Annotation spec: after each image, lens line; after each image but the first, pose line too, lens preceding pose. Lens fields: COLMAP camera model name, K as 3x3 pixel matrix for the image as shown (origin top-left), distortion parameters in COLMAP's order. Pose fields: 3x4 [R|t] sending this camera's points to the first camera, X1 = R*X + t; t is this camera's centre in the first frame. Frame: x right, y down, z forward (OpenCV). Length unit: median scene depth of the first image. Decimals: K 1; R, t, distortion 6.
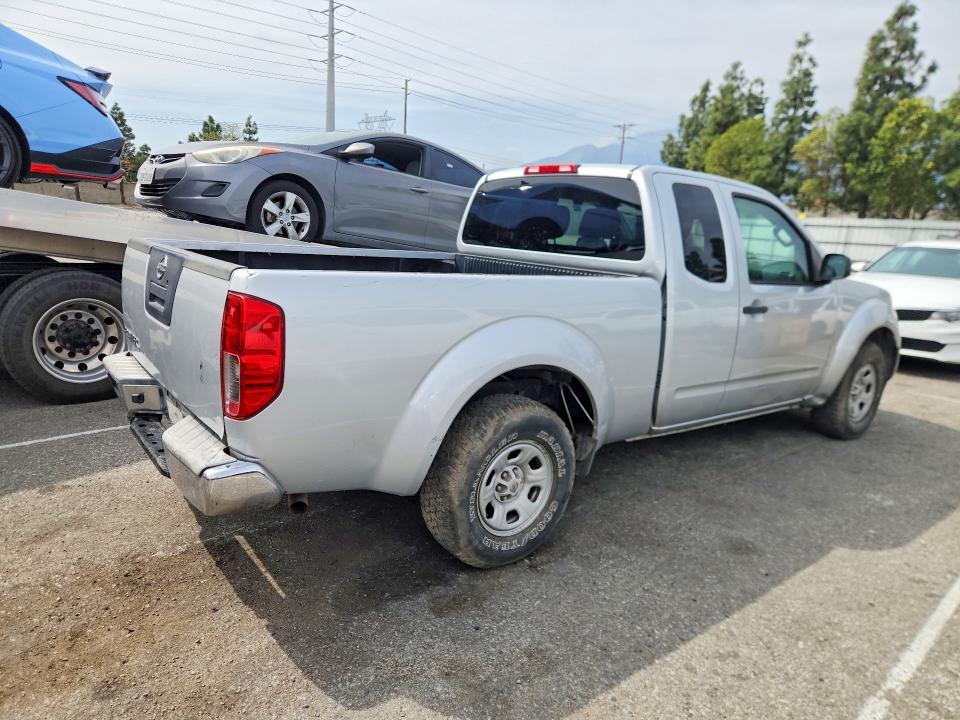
lens RADIAL K [[684.2, 0, 480.0], [0, 684.2, 360.0], [0, 0, 1]] dist [0.162376, 0.000167]
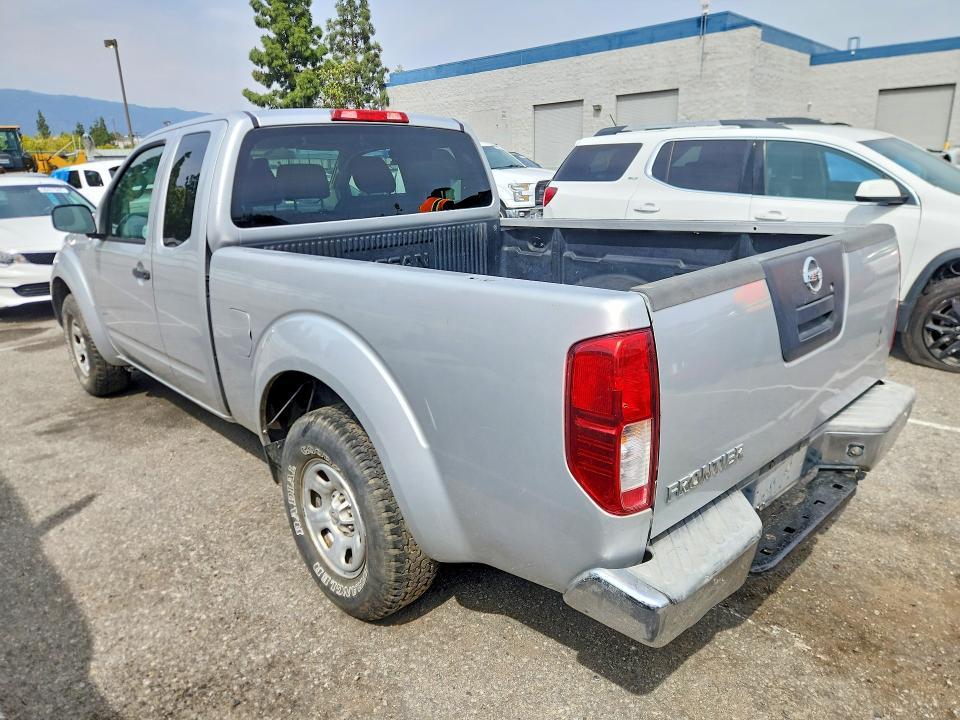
lens RADIAL K [[684.2, 0, 480.0], [0, 684.2, 360.0], [0, 0, 1]] dist [0.162376, 0.000167]
pose [[-0.175815, -0.323459, 0.929765, -1.000313], [0.210303, 0.910332, 0.356466, -0.354197], [-0.961697, 0.258205, -0.092026, 1.306416]]
